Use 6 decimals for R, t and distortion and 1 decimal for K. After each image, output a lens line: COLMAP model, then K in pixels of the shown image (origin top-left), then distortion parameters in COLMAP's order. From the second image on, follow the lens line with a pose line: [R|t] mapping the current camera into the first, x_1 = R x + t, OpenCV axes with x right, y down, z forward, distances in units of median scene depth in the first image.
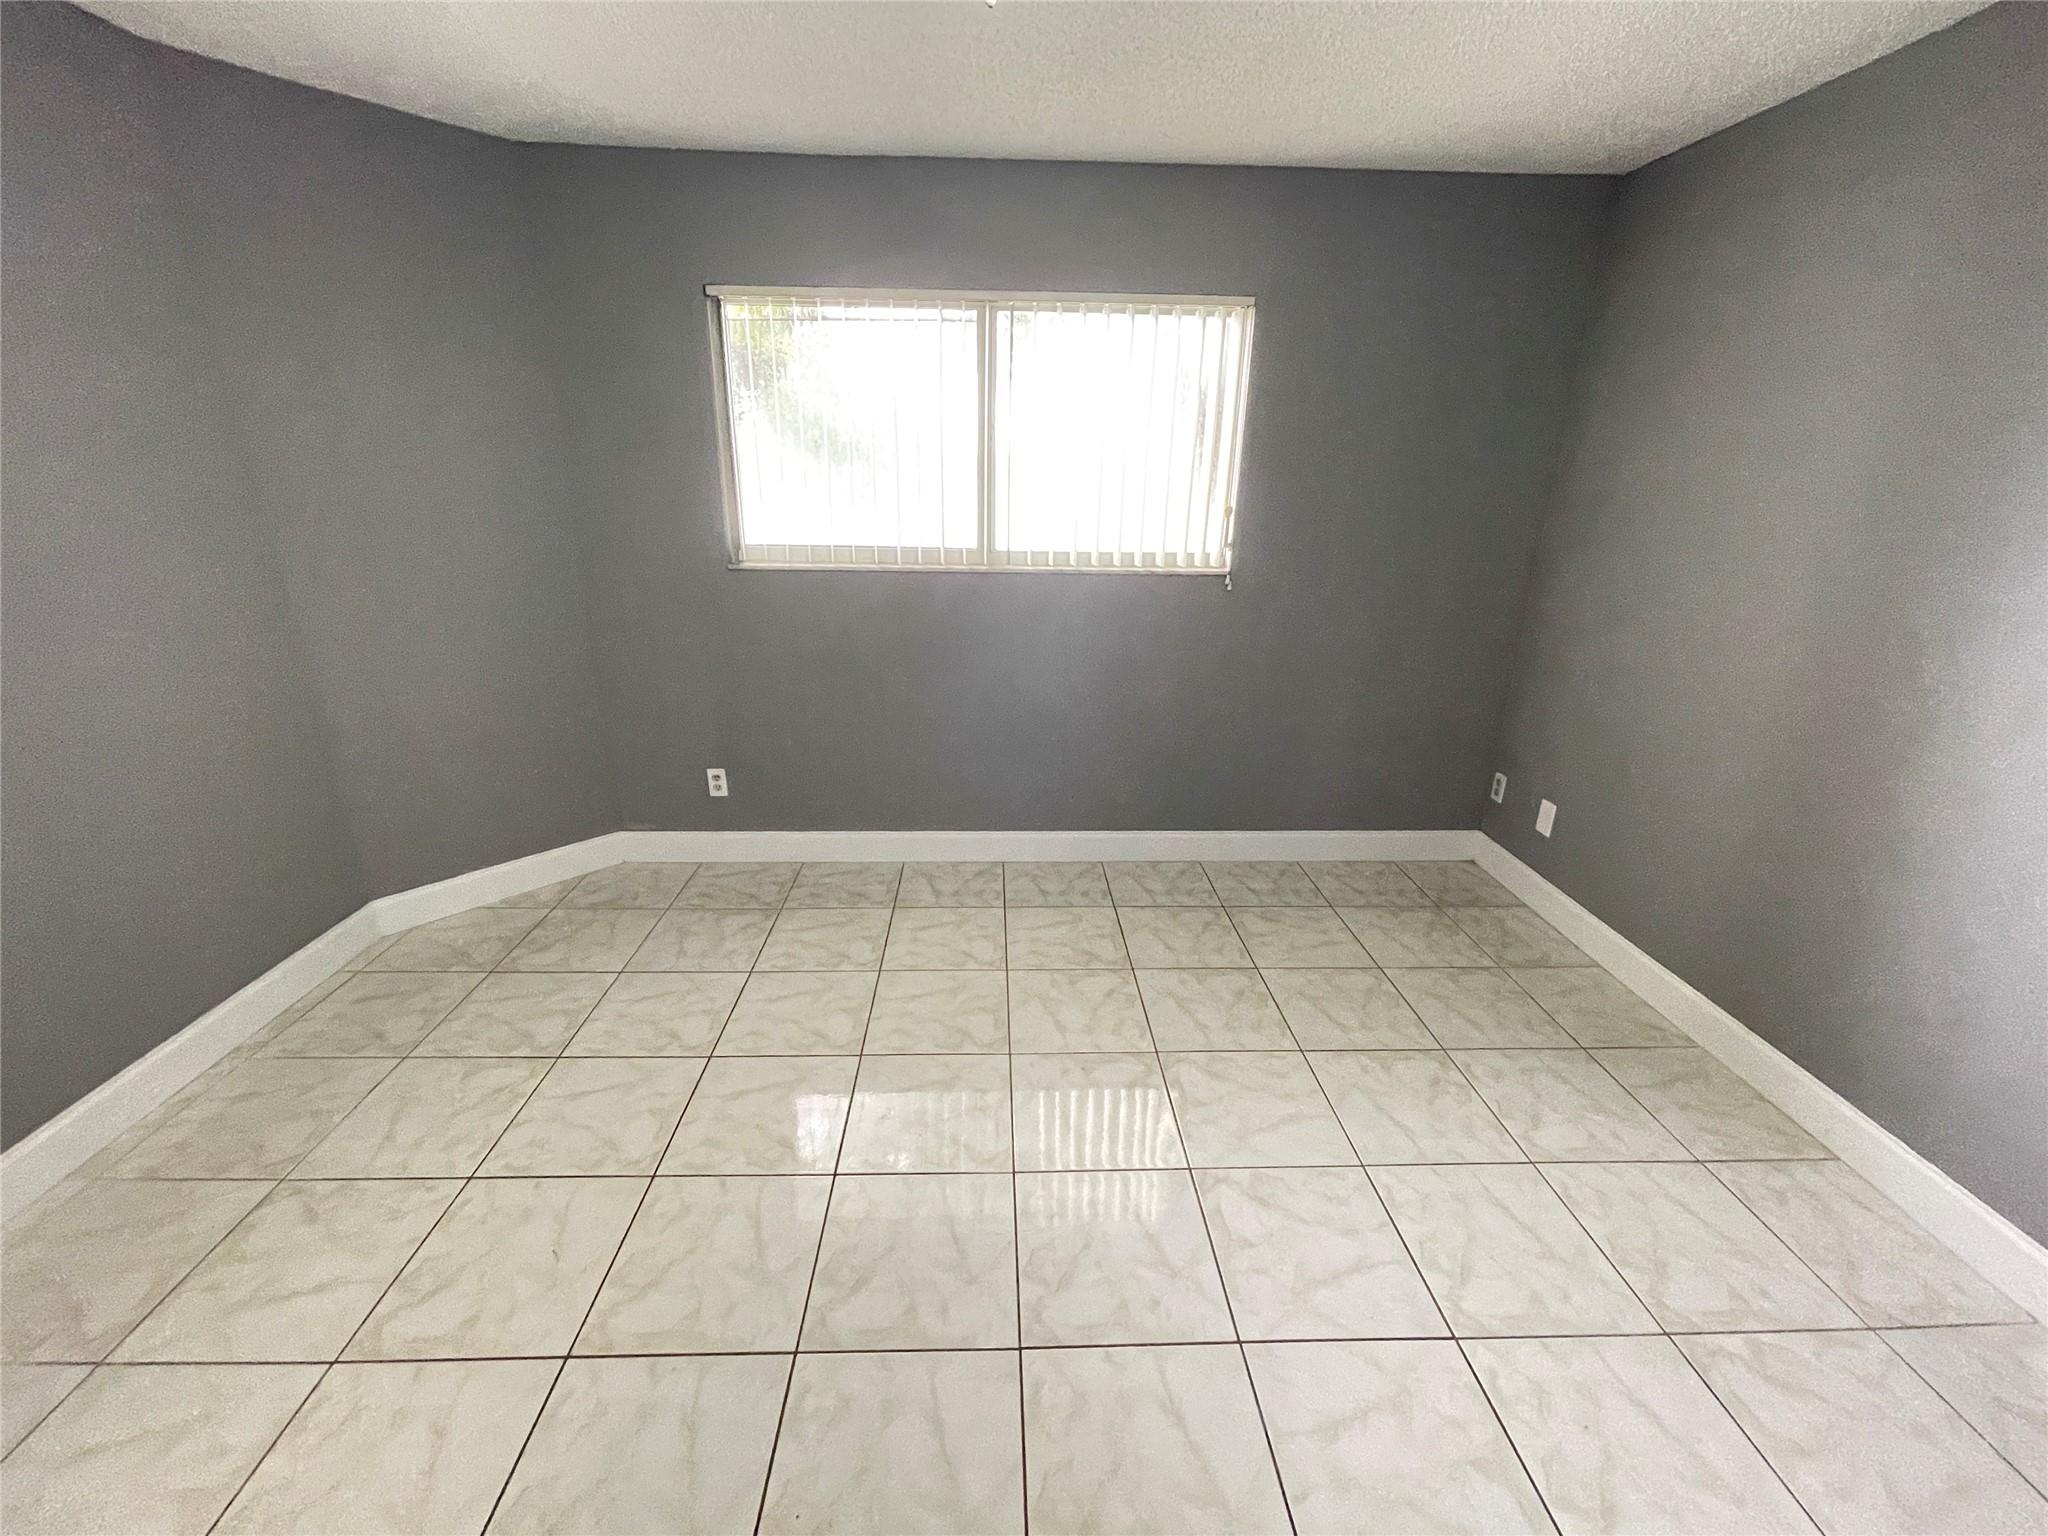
lens RADIAL K [[829.8, 0, 1018.4], [0, 829.8, 764.1], [0, 0, 1]] dist [-0.005143, 0.000752]
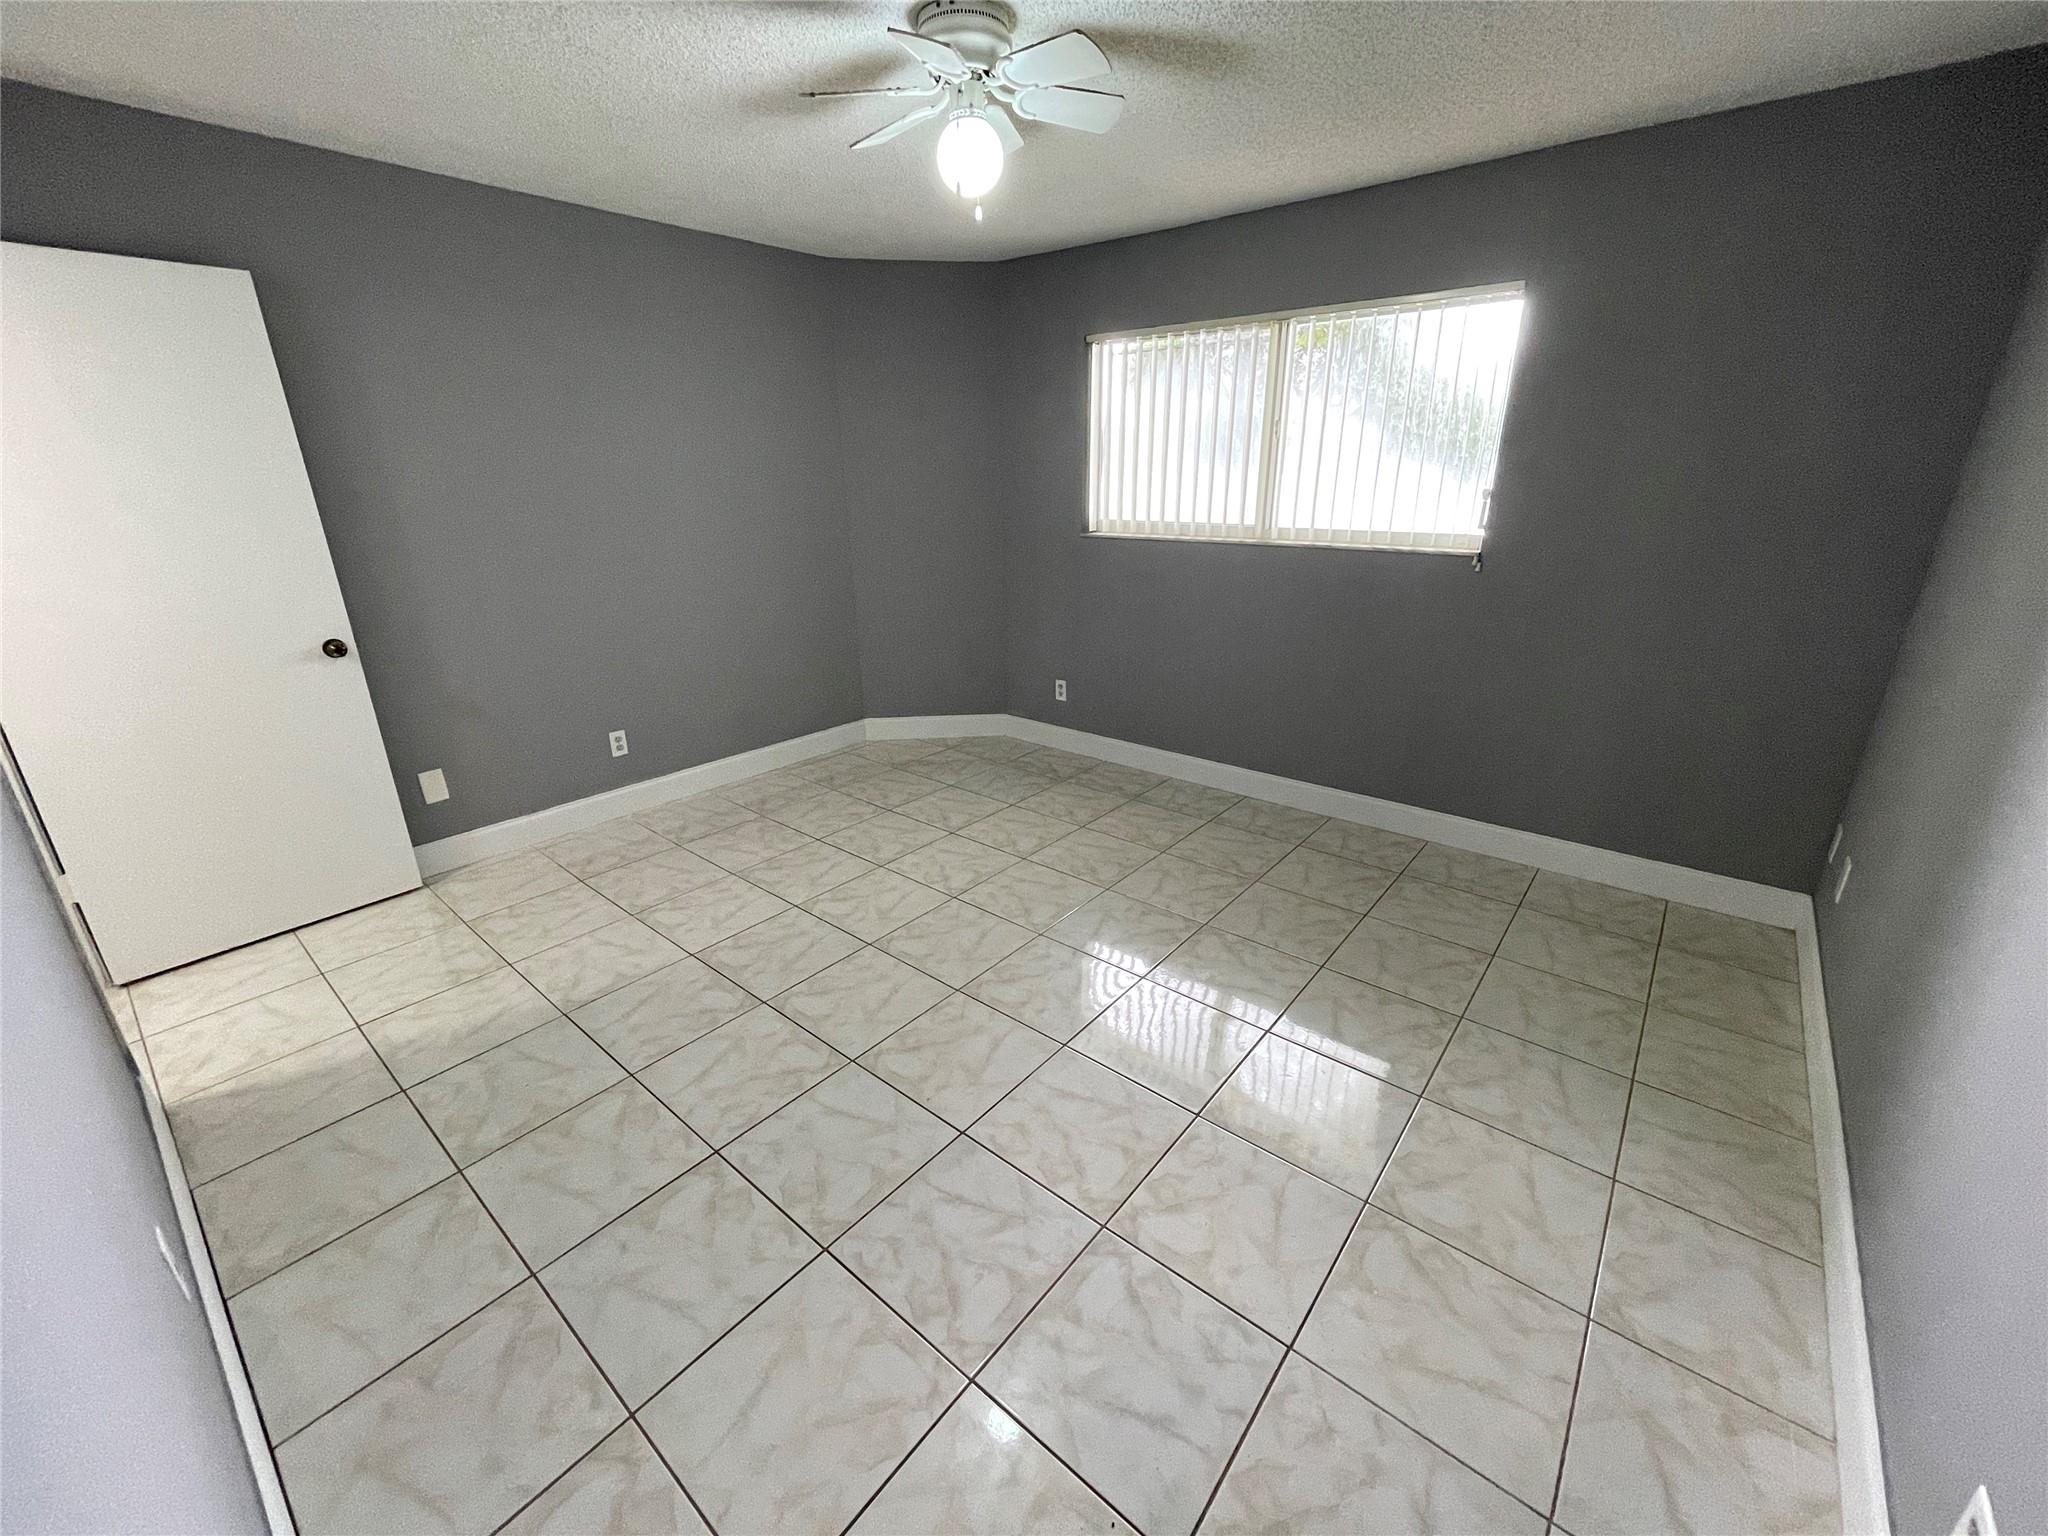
lens RADIAL K [[829.8, 0, 1021.3], [0, 829.8, 770.1], [0, 0, 1]] dist [-0.005143, 0.000752]
pose [[0.745428, 0.207366, -0.633511, 0.687338], [-0.201145, 0.976055, 0.082810, 0.071219], [0.635514, 0.065699, 0.769289, -0.148638]]
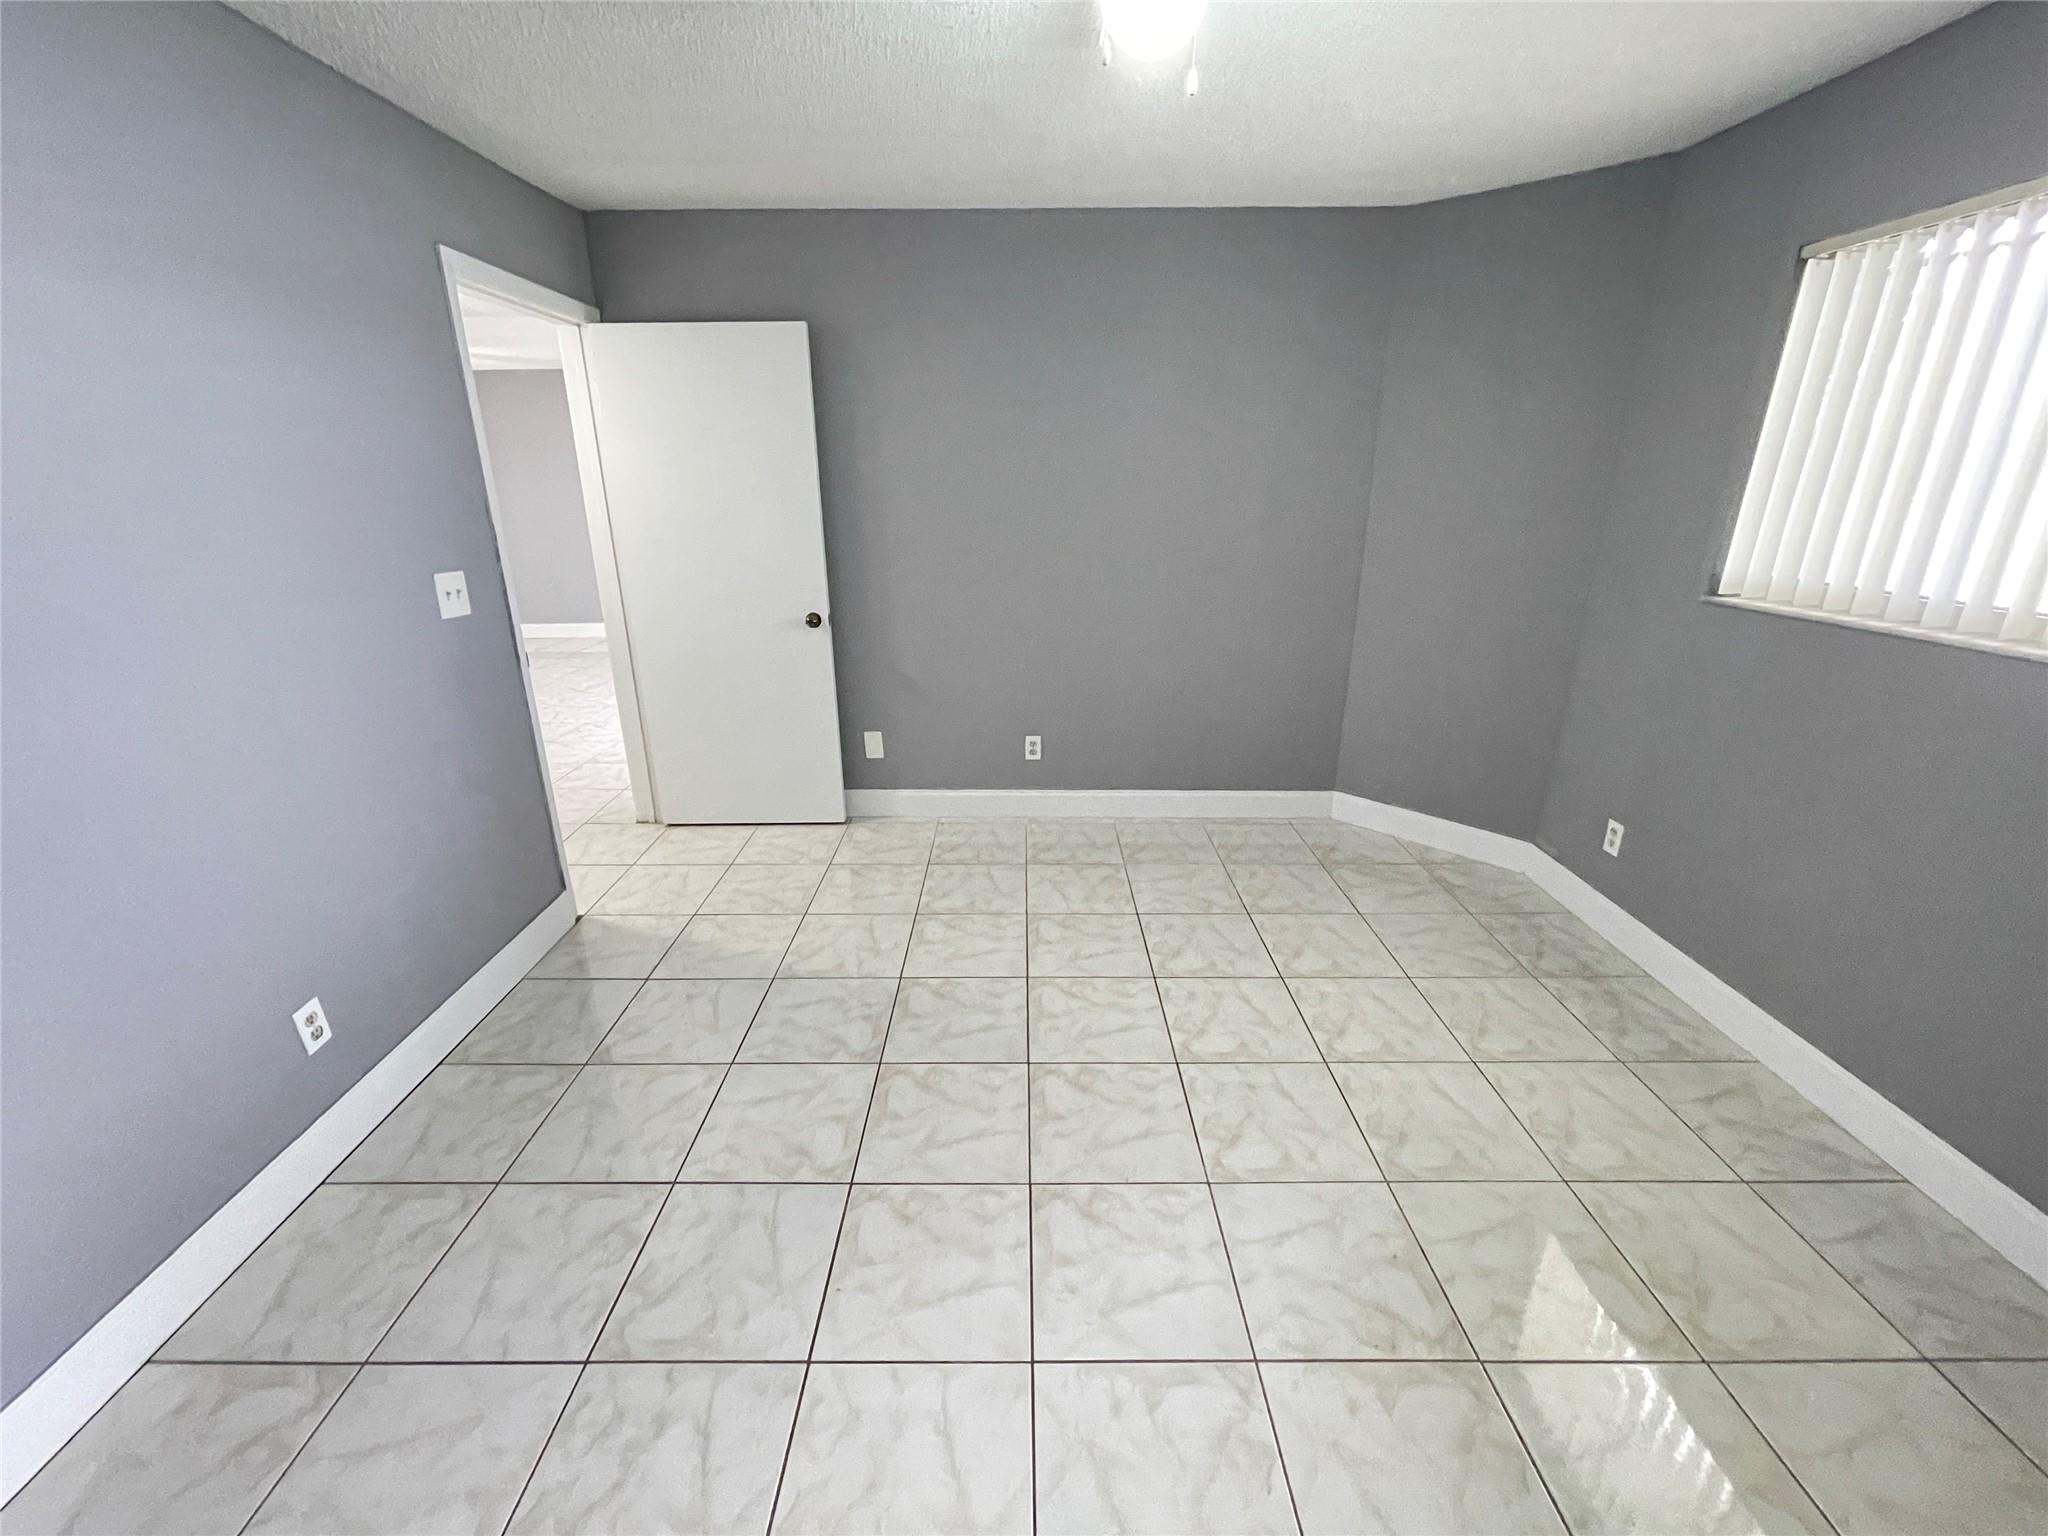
lens RADIAL K [[829.8, 0, 1015.5], [0, 829.8, 767.8], [0, 0, 1]] dist [-0.005143, 0.000752]
pose [[-0.043474, 0.318485, -0.946930, 0.636796], [-0.328464, 0.890579, 0.314612, -0.151212], [0.943516, 0.324710, 0.065894, 0.449429]]
